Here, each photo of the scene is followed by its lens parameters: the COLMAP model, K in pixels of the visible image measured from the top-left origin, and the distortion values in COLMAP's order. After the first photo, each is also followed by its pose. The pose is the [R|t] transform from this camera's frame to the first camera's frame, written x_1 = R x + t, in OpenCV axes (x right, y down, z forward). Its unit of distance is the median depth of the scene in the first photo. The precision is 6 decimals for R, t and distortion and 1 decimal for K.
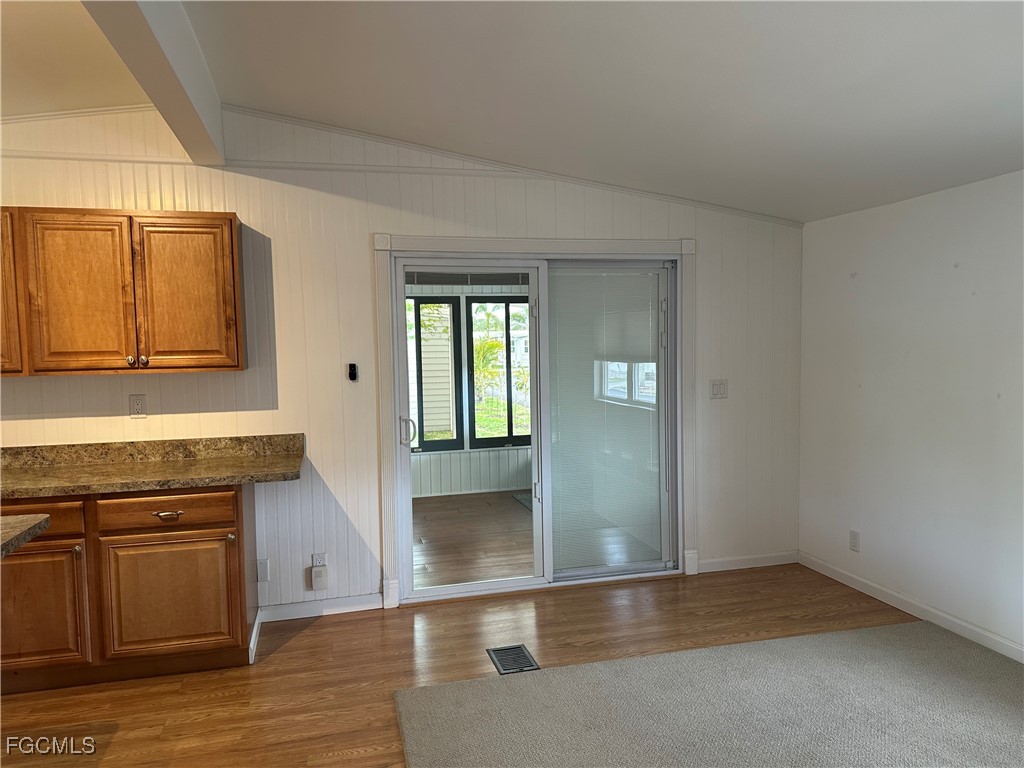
lens RADIAL K [[720.3, 0, 507.7], [0, 720.3, 392.0], [0, 0, 1]] dist [0.038490, -0.053426]
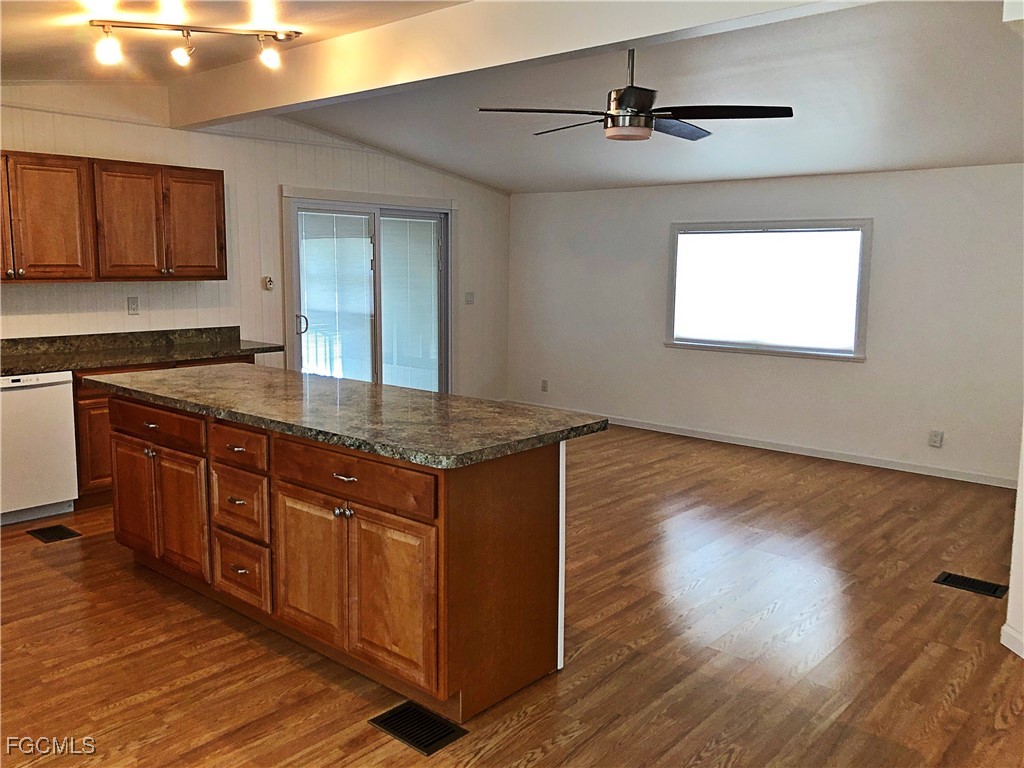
lens RADIAL K [[839.6, 0, 504.6], [0, 839.6, 379.3], [0, 0, 1]] dist [-0.015779, 0.026330]
pose [[0.829153, -0.052311, 0.556569, -0.875549], [0.011802, 0.997028, 0.076126, 0.048752], [-0.558897, -0.056551, 0.827306, -0.738936]]
